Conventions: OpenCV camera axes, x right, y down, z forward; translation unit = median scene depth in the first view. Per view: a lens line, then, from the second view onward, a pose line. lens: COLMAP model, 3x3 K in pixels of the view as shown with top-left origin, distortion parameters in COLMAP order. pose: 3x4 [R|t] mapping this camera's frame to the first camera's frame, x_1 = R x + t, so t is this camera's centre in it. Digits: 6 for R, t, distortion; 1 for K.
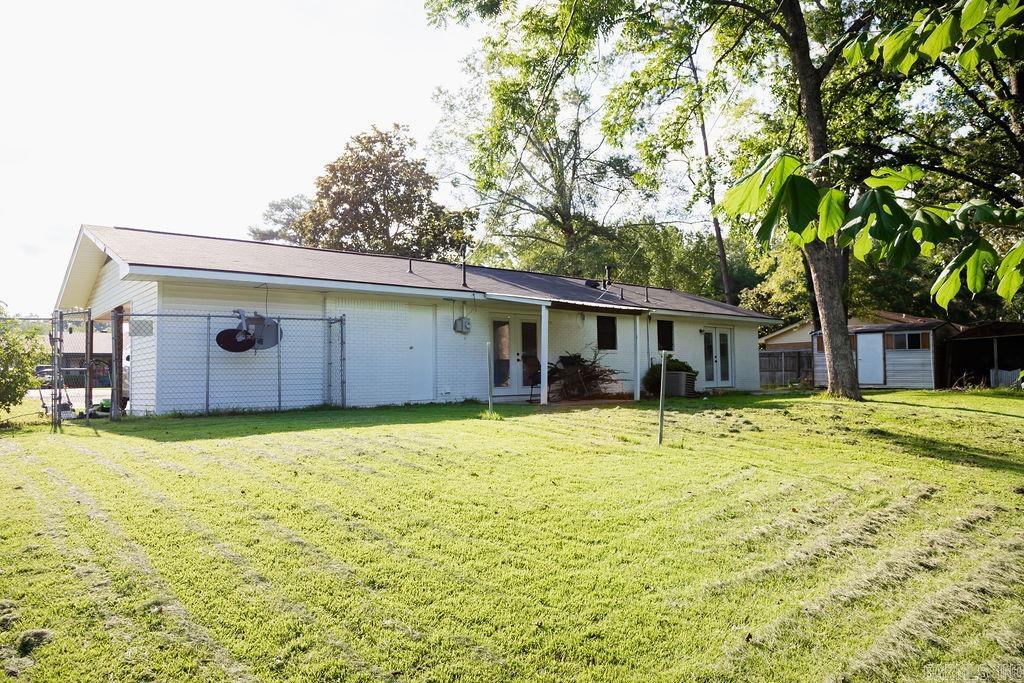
lens RADIAL K [[690.6, 0, 506.6], [0, 690.6, 342.9], [0, 0, 1]] dist [-0.081874, 0.038118]
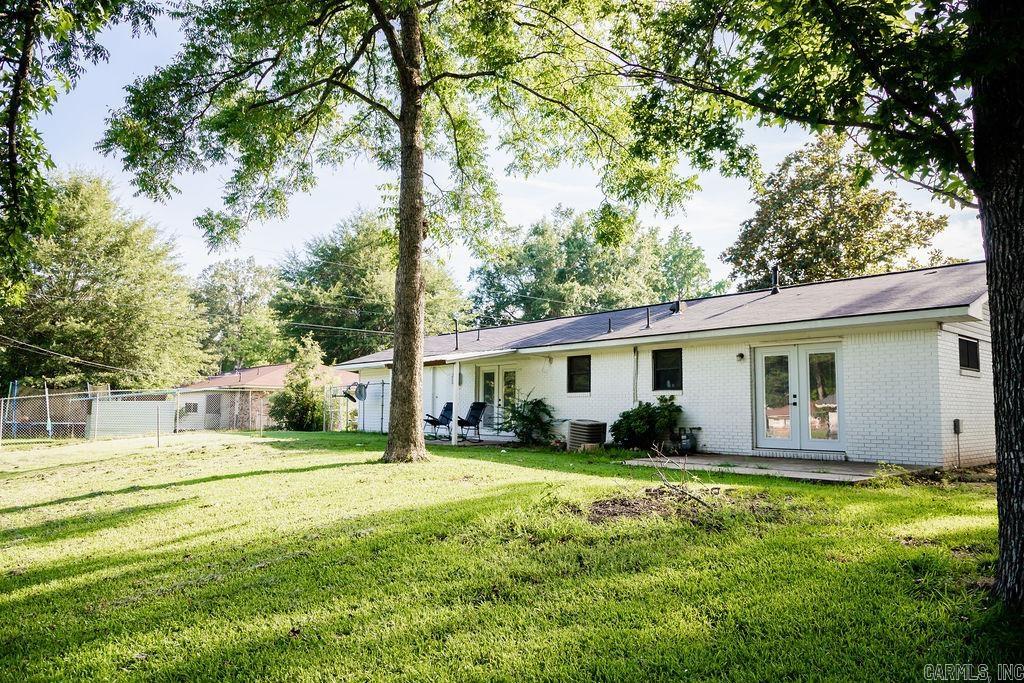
lens RADIAL K [[690.6, 0, 506.8], [0, 690.6, 347.6], [0, 0, 1]] dist [-0.081874, 0.038118]
pose [[0.036359, -0.087309, -0.995518, 1.455884], [0.033690, 0.995717, -0.086096, 0.035131], [0.998771, -0.030409, 0.039144, 1.226229]]
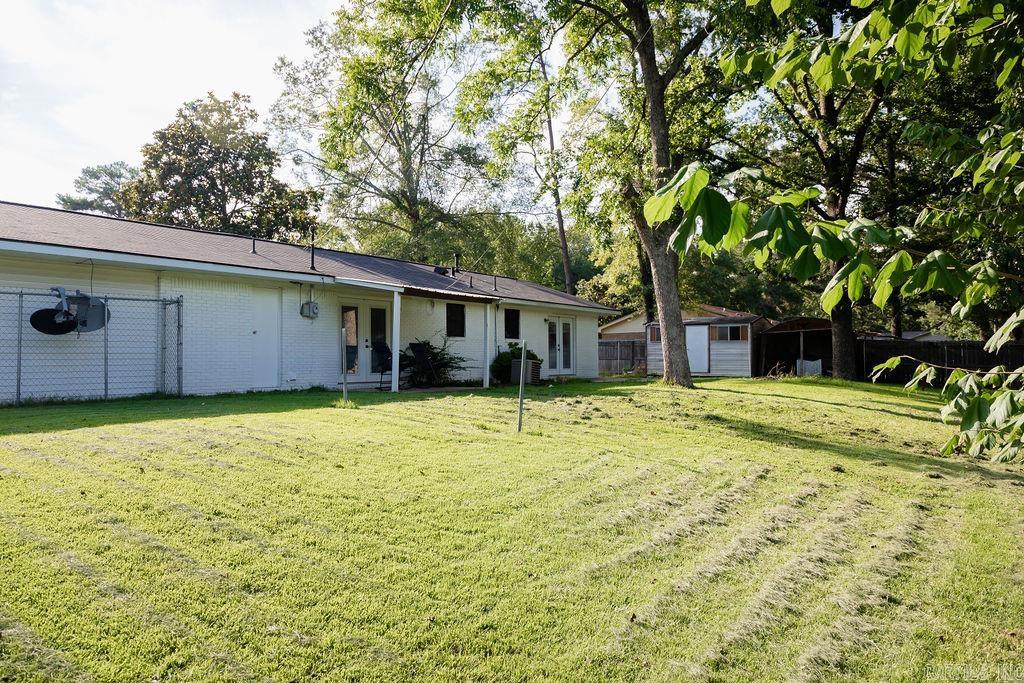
lens RADIAL K [[690.6, 0, 506.6], [0, 690.6, 343.8], [0, 0, 1]] dist [-0.081874, 0.038118]
pose [[0.973002, 0.012032, 0.230484, -0.019728], [-0.016917, 0.999672, 0.019229, -0.001508], [-0.230177, -0.022609, 0.972886, 0.006317]]
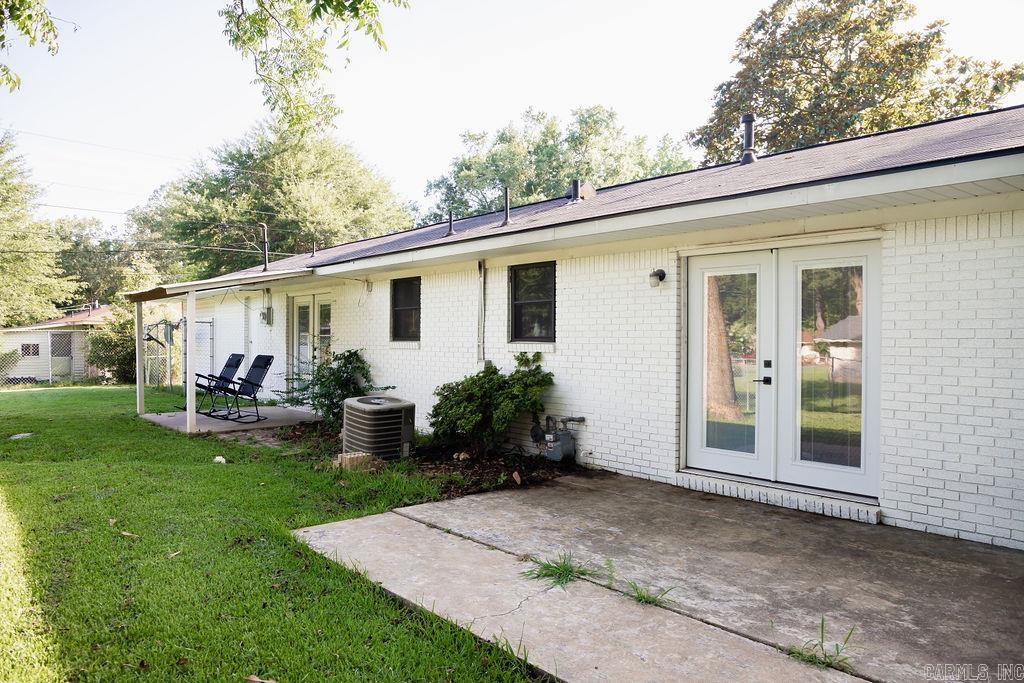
lens RADIAL K [[690.6, 0, 507.6], [0, 690.6, 349.7], [0, 0, 1]] dist [-0.081874, 0.038118]
pose [[0.037643, 0.023344, -0.999019, 0.938368], [0.039755, 0.998901, 0.024840, 0.007977], [0.998500, -0.040651, 0.036674, 1.485217]]
